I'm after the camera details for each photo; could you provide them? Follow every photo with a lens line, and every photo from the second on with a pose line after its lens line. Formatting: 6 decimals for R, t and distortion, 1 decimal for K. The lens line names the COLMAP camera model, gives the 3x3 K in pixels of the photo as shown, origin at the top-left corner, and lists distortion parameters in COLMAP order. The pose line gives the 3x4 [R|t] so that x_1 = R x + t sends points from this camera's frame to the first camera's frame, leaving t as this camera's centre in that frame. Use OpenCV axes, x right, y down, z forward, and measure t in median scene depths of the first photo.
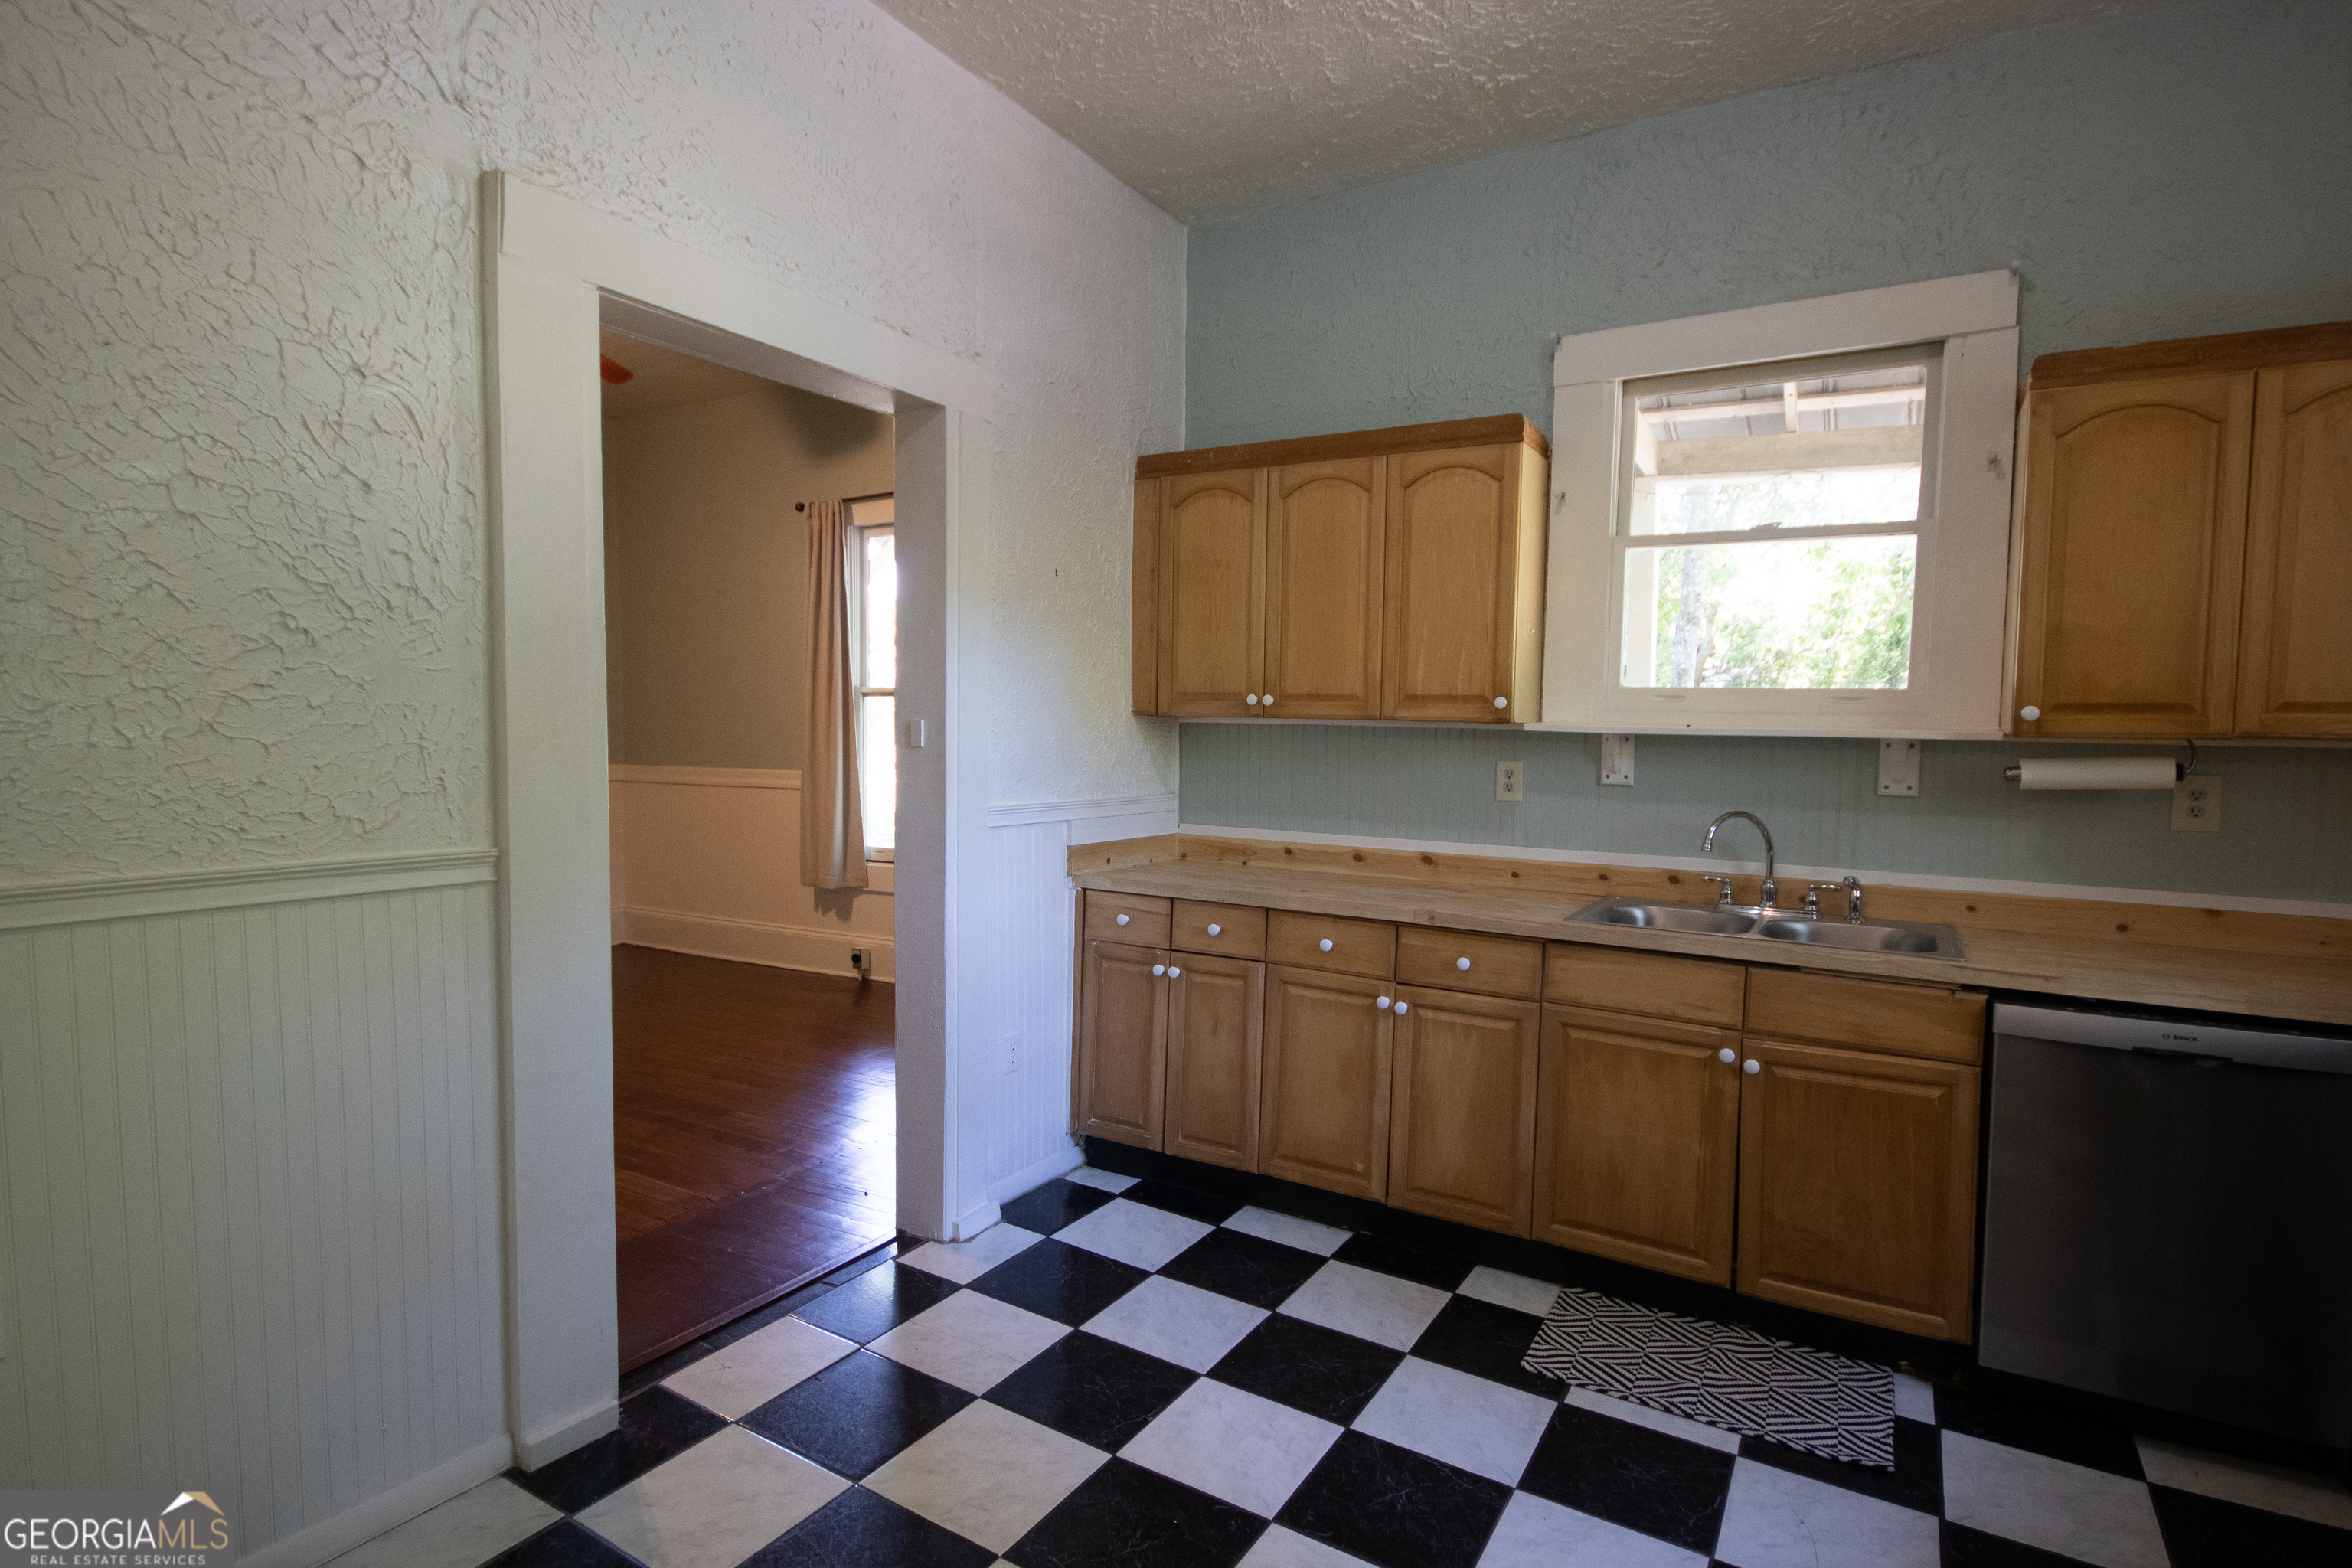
lens RADIAL K [[1193.8, 0, 1176.0], [0, 1193.8, 784.0], [0, 0, 1]] dist [0.002413, 0.000160]
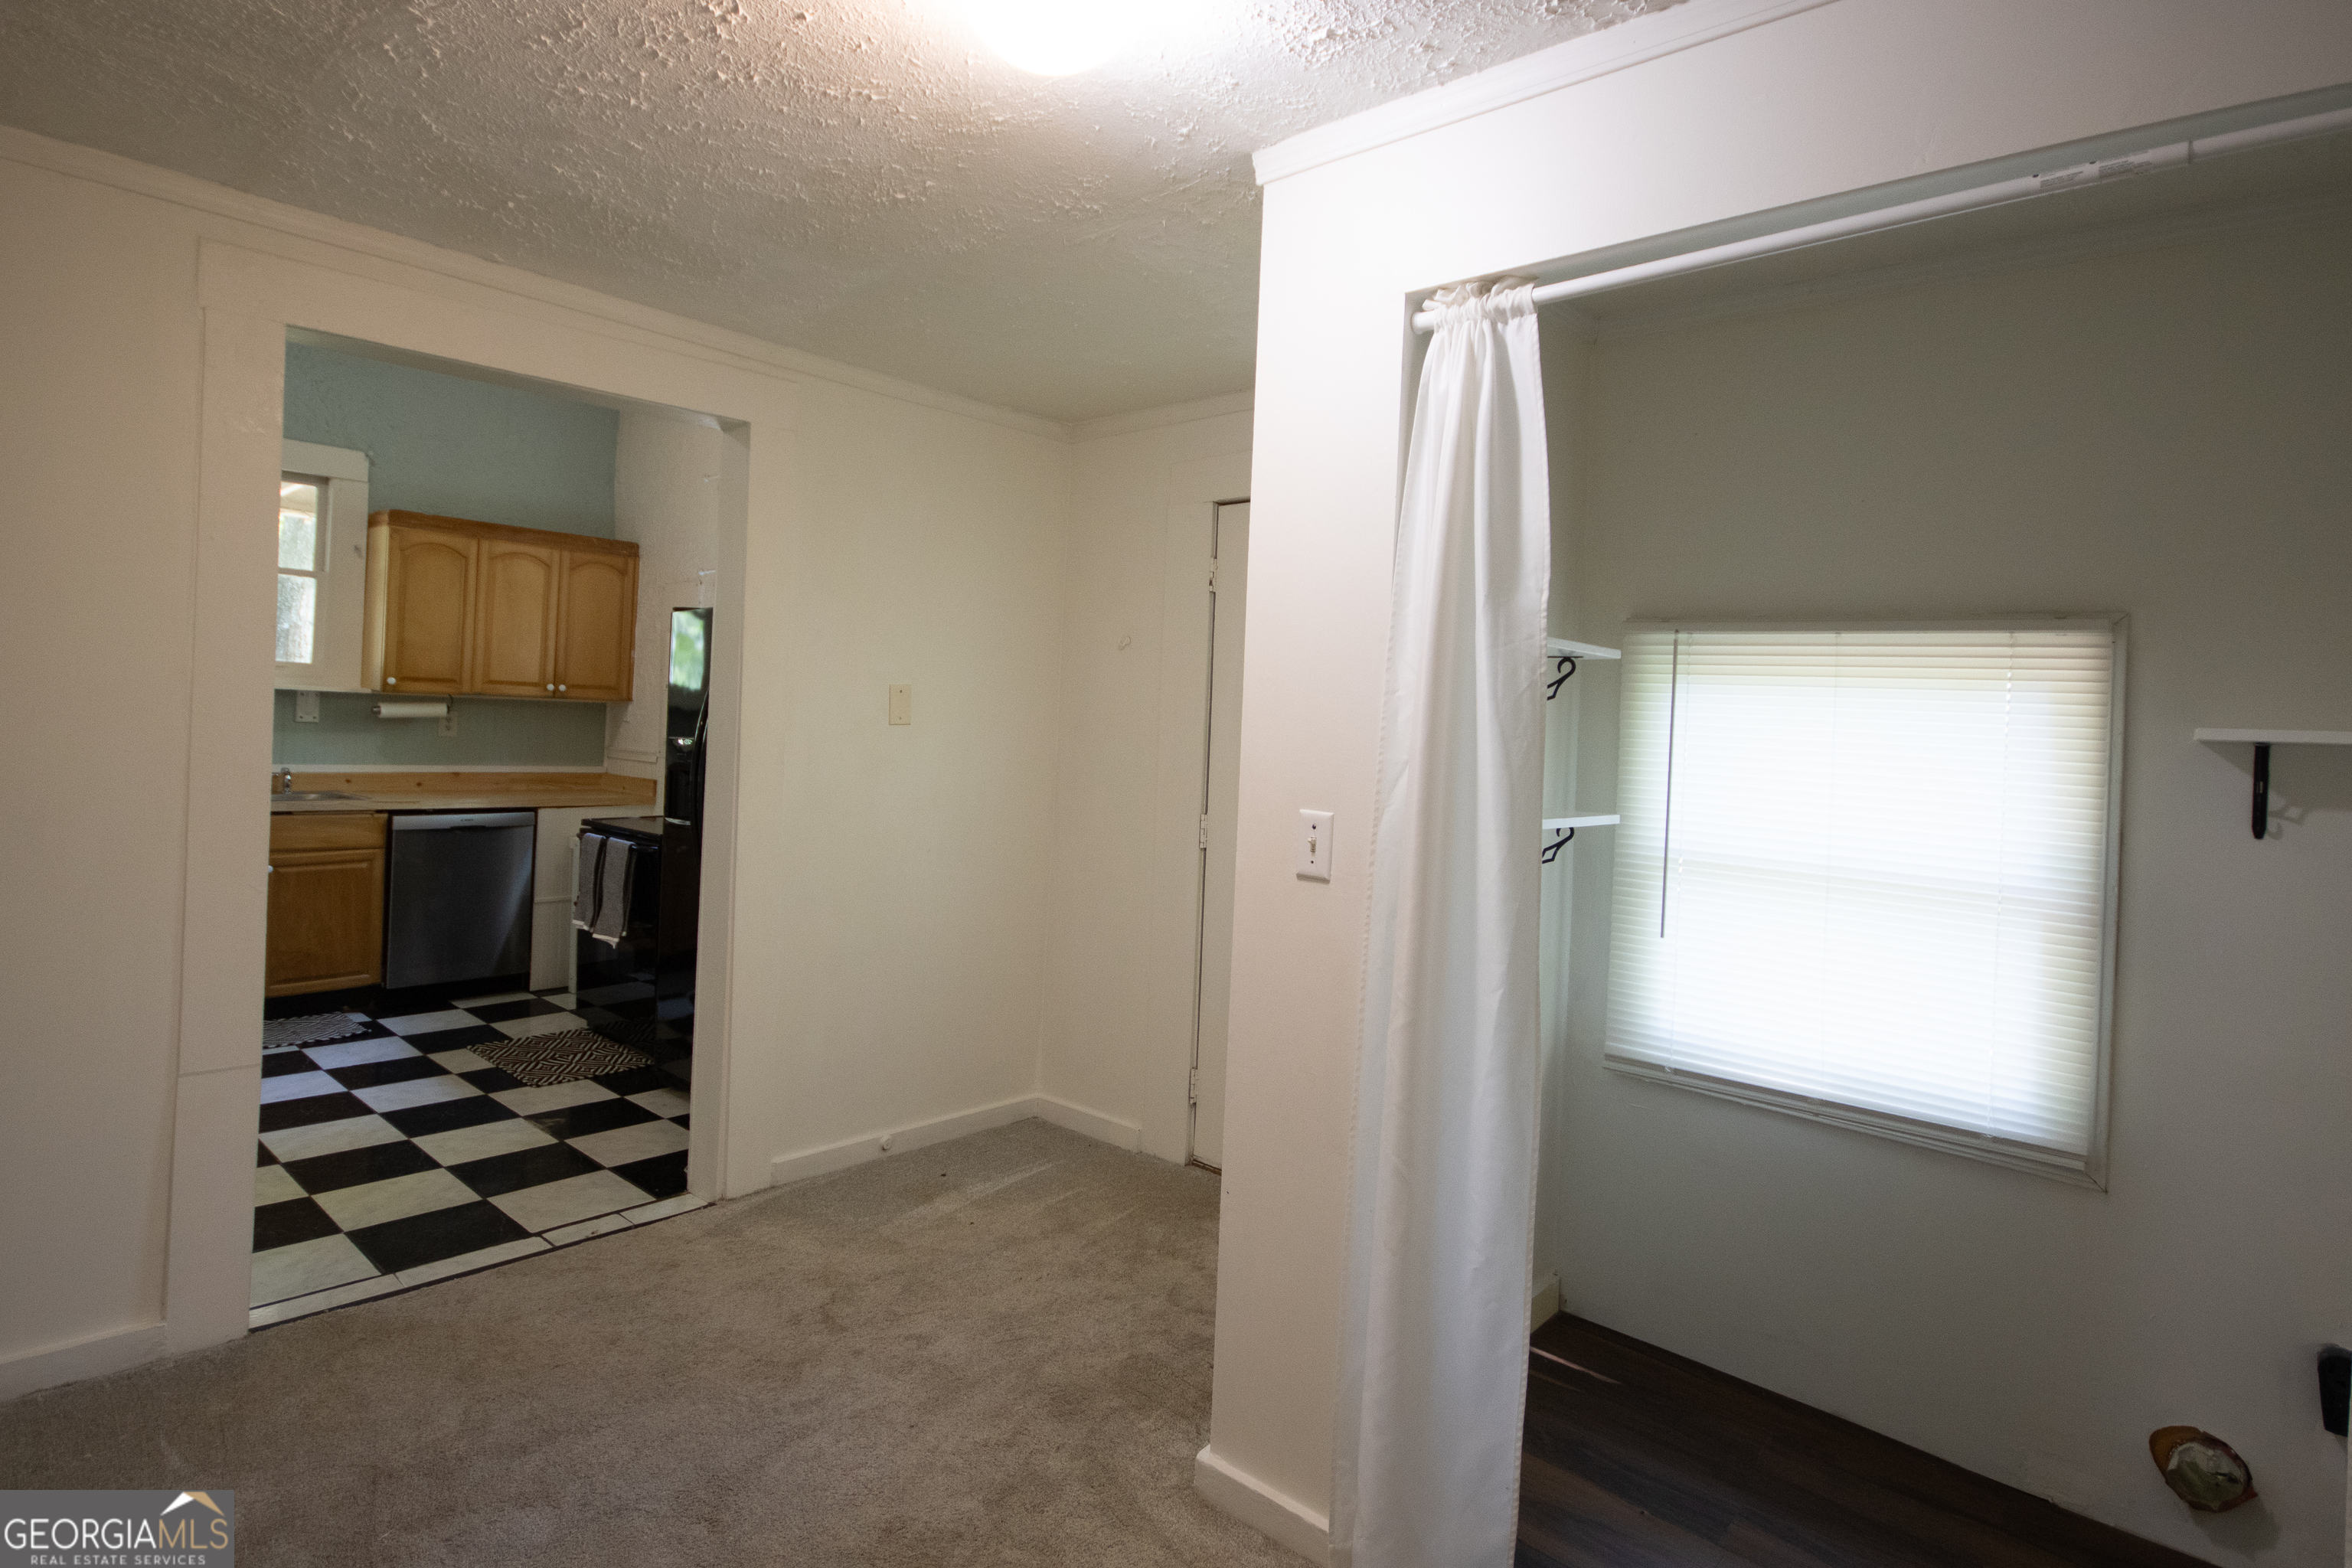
lens RADIAL K [[1197.9, 0, 1173.2], [0, 1197.9, 723.6], [0, 0, 1]] dist [0.000880, 0.000256]
pose [[0.174734, -0.008319, 0.984581, -0.993281], [0.010754, 0.999921, 0.006540, 0.014626], [-0.984557, 0.009445, 0.174809, -0.633470]]
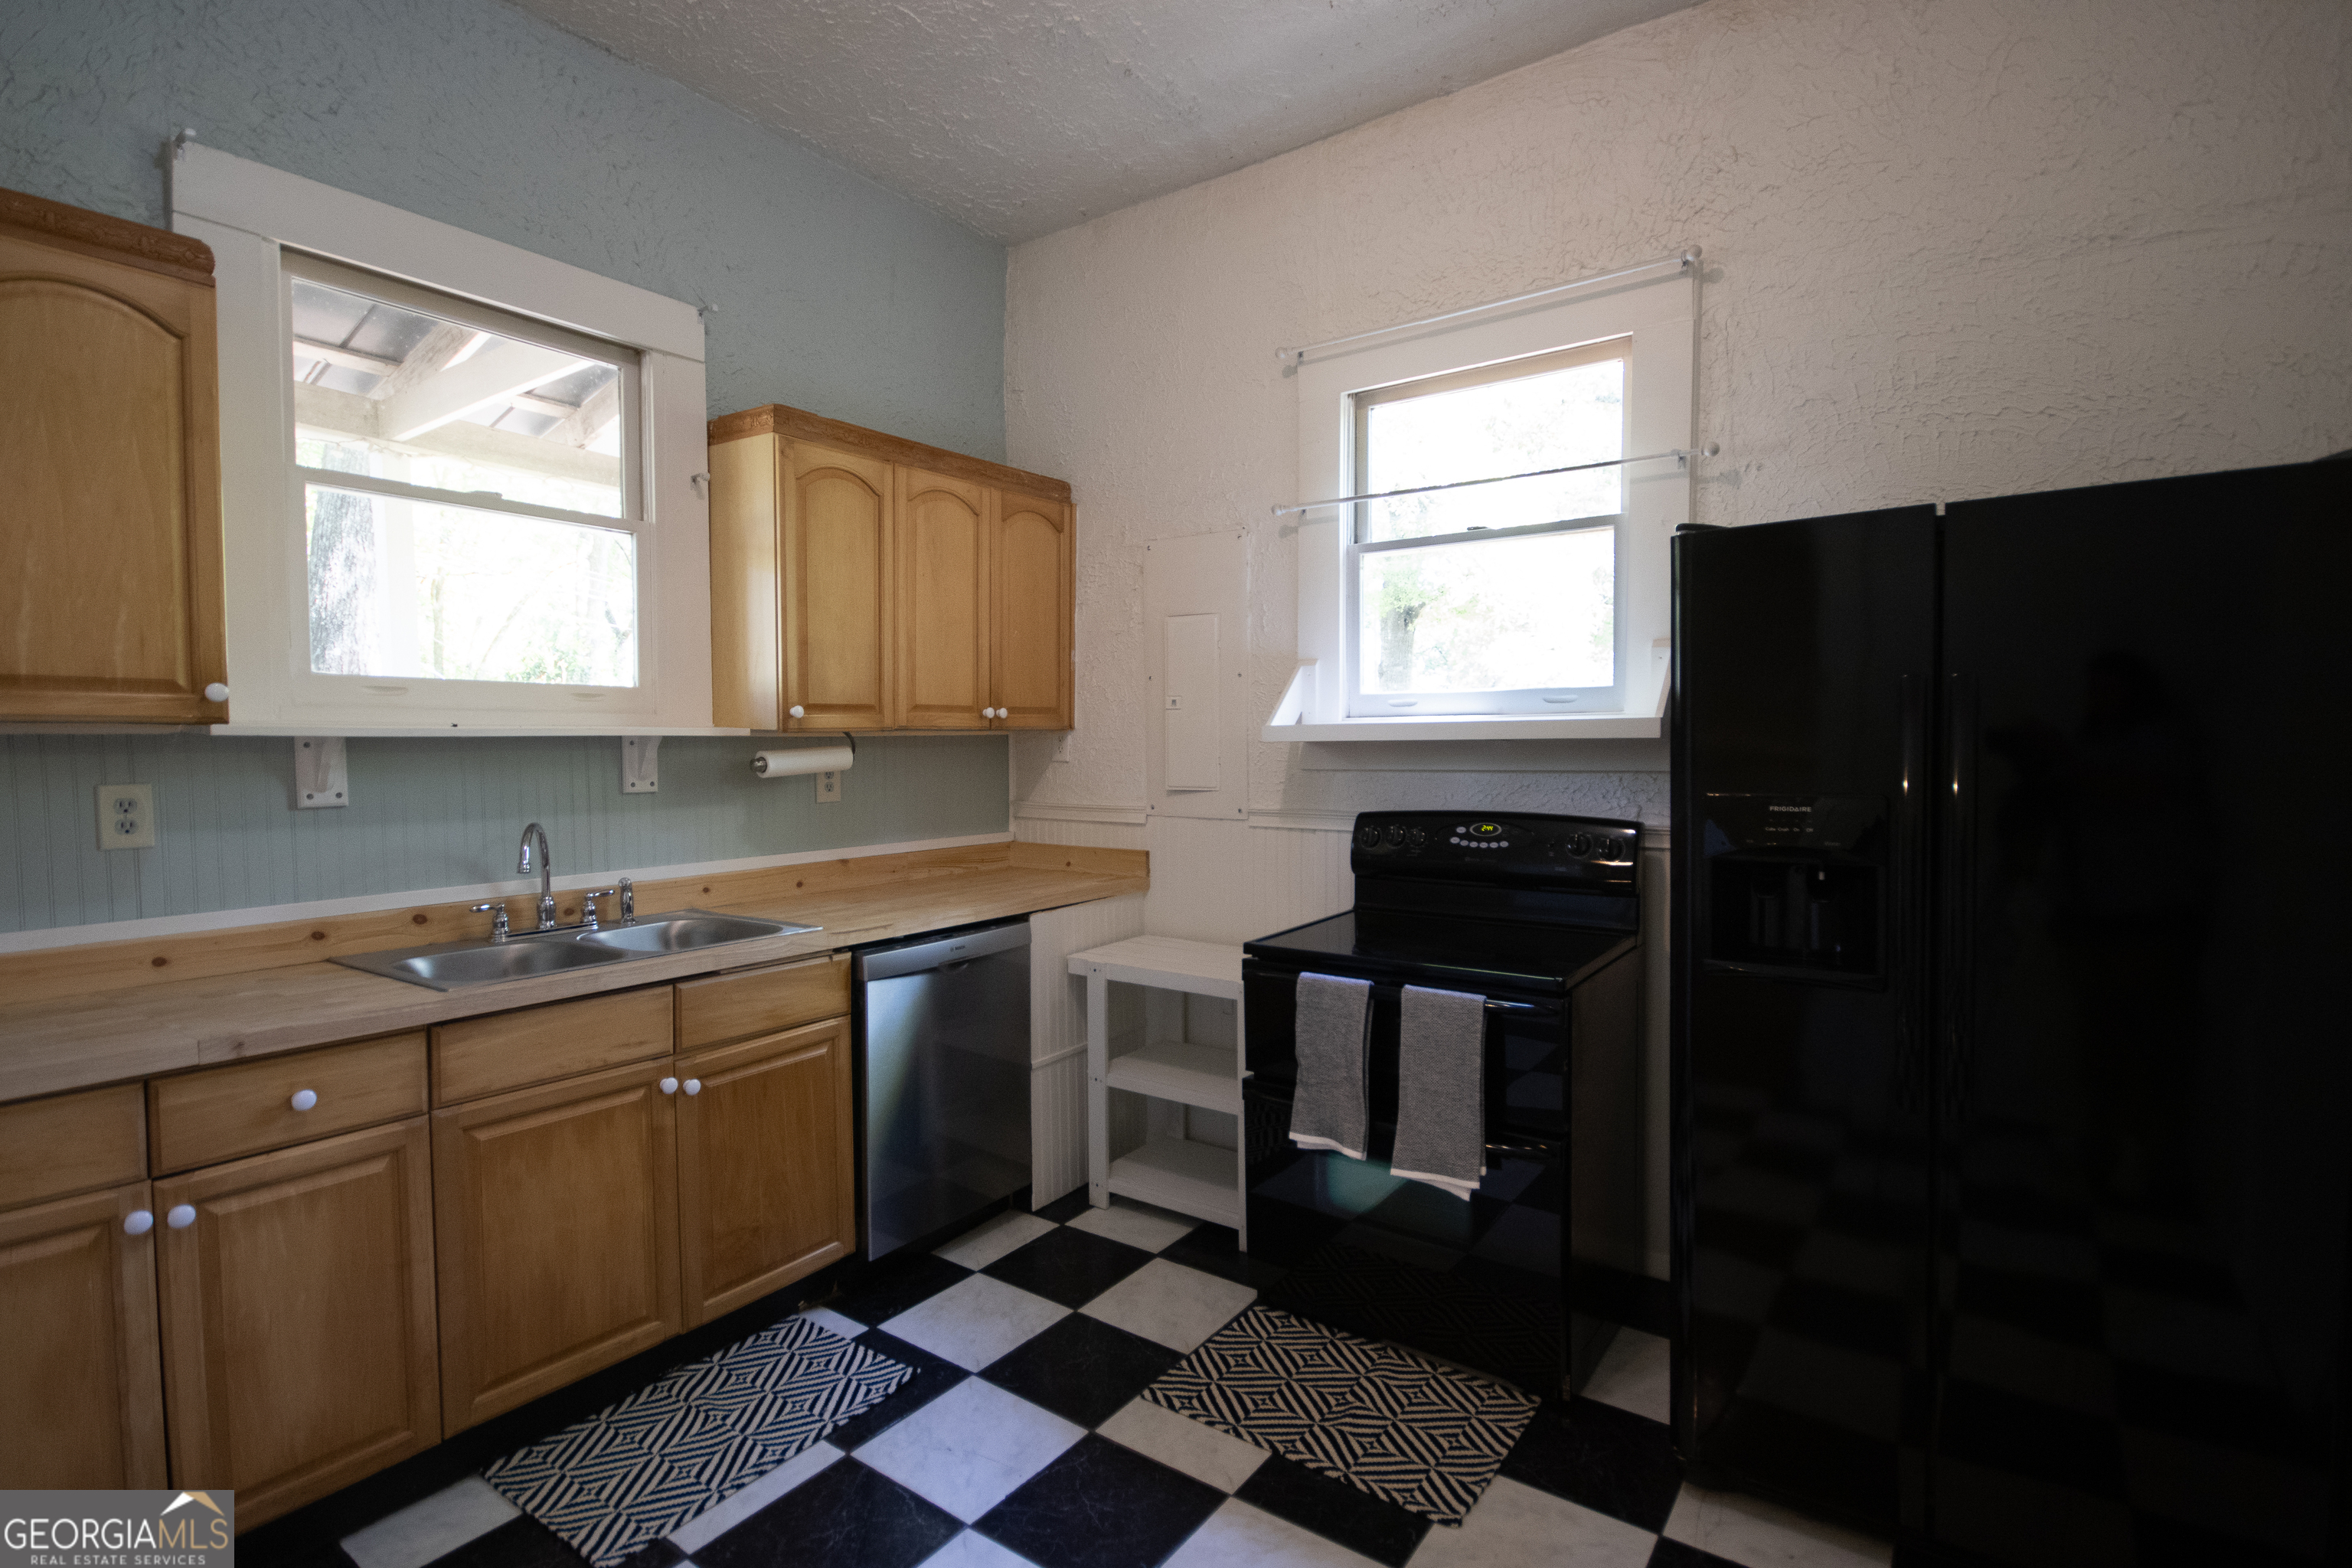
lens RADIAL K [[1132.2, 0, 1176.0], [0, 1132.2, 784.0], [0, 0, 1]] dist [-0.004151, -0.000746]
pose [[0.065368, -0.061927, 0.995938, -0.334845], [0.053769, 0.996841, 0.058454, -0.030117], [-0.996411, 0.049729, 0.068492, 0.504375]]
